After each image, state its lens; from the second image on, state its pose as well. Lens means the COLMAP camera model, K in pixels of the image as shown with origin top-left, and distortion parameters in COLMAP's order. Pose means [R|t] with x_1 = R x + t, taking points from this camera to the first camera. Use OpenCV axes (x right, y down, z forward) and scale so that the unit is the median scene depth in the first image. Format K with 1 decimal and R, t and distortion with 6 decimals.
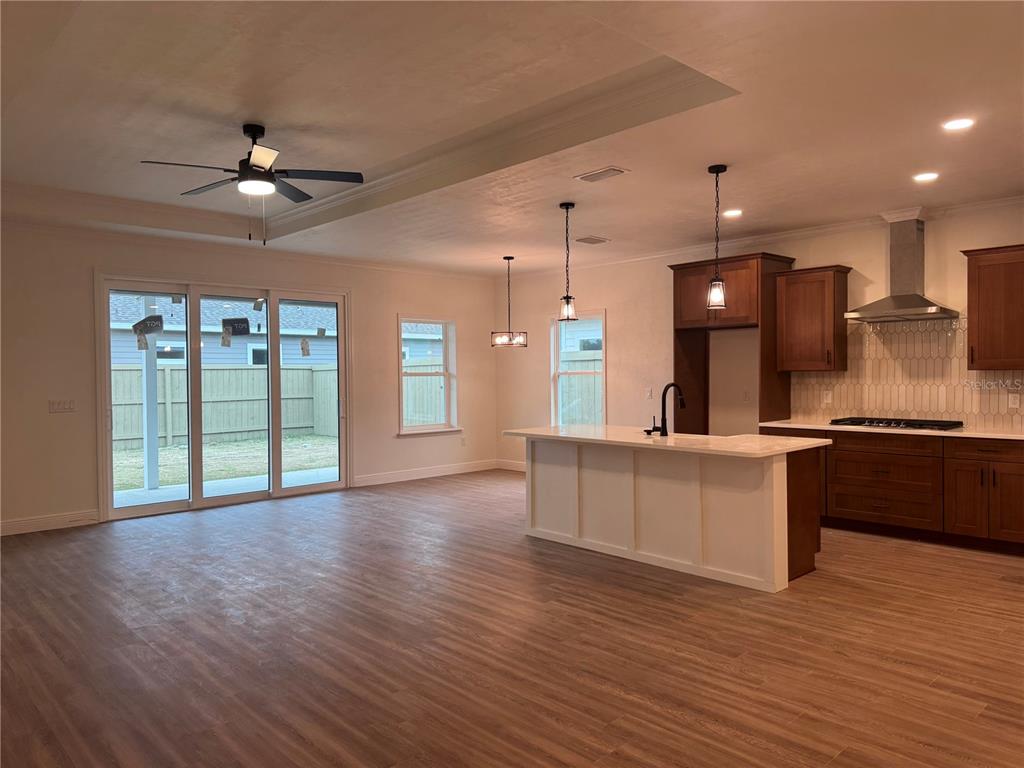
lens RADIAL K [[718.7, 0, 514.1], [0, 718.7, 380.9], [0, 0, 1]] dist [0.085763, -0.108918]
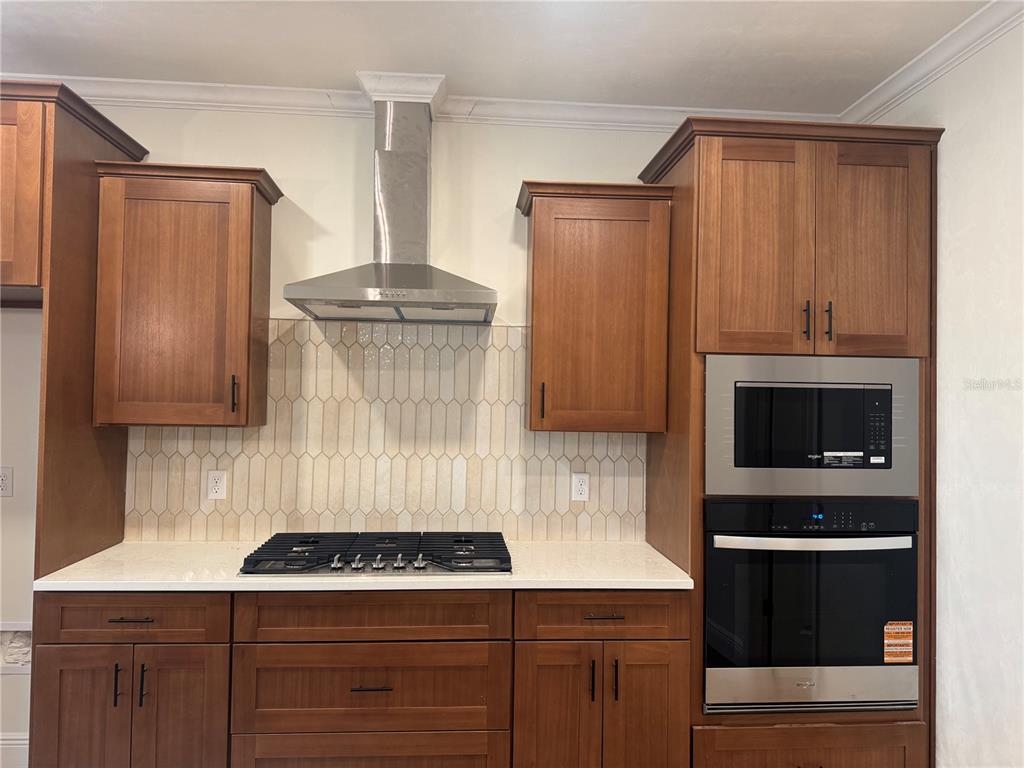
lens RADIAL K [[718.4, 0, 509.5], [0, 718.4, 384.2], [0, 0, 1]] dist [0.085591, -0.106168]
pose [[0.630415, 0.035563, 0.775443, 0.213890], [-0.012736, 0.999289, -0.035474, -0.024847], [-0.776154, 0.012487, 0.630420, 0.621802]]
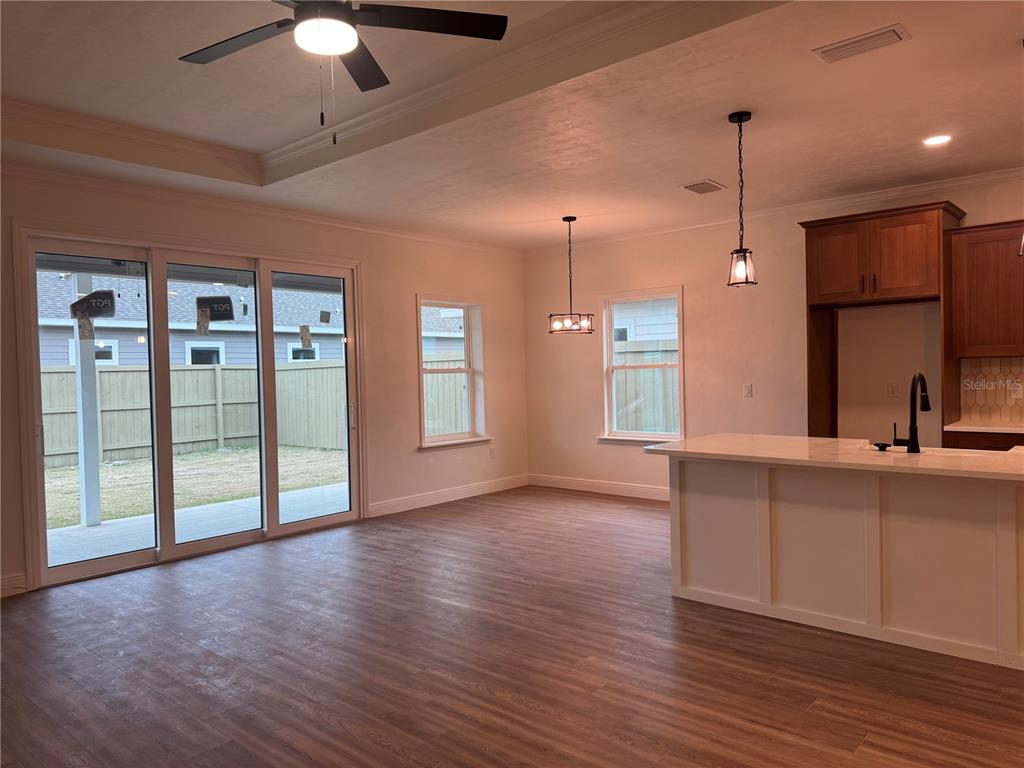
lens RADIAL K [[718.4, 0, 509.5], [0, 718.4, 384.2], [0, 0, 1]] dist [0.085591, -0.106168]
pose [[0.995913, -0.015321, 0.089007, -0.181534], [0.014827, 0.999871, 0.006214, 0.002425], [-0.089091, -0.004869, 0.996012, 0.286479]]
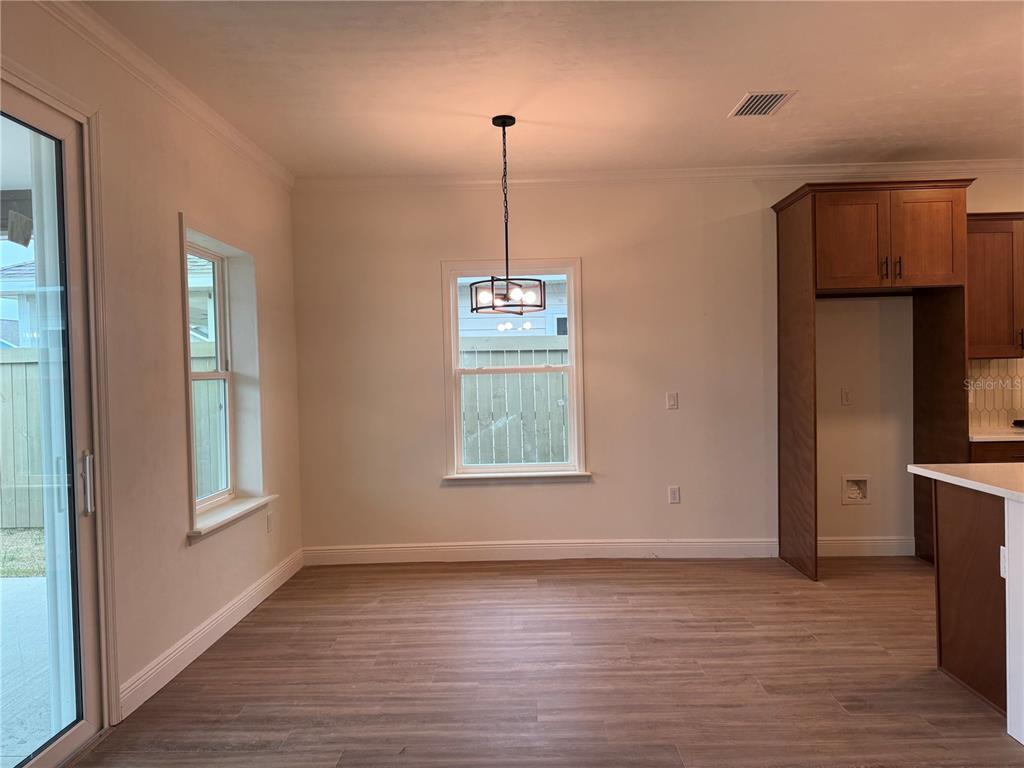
lens RADIAL K [[718.7, 0, 514.1], [0, 718.7, 380.9], [0, 0, 1]] dist [0.085763, -0.108918]
pose [[0.699443, -0.014474, 0.714542, -0.431976], [0.024135, 0.999703, -0.003375, -0.001096], [-0.714281, 0.019606, 0.699585, 0.841404]]
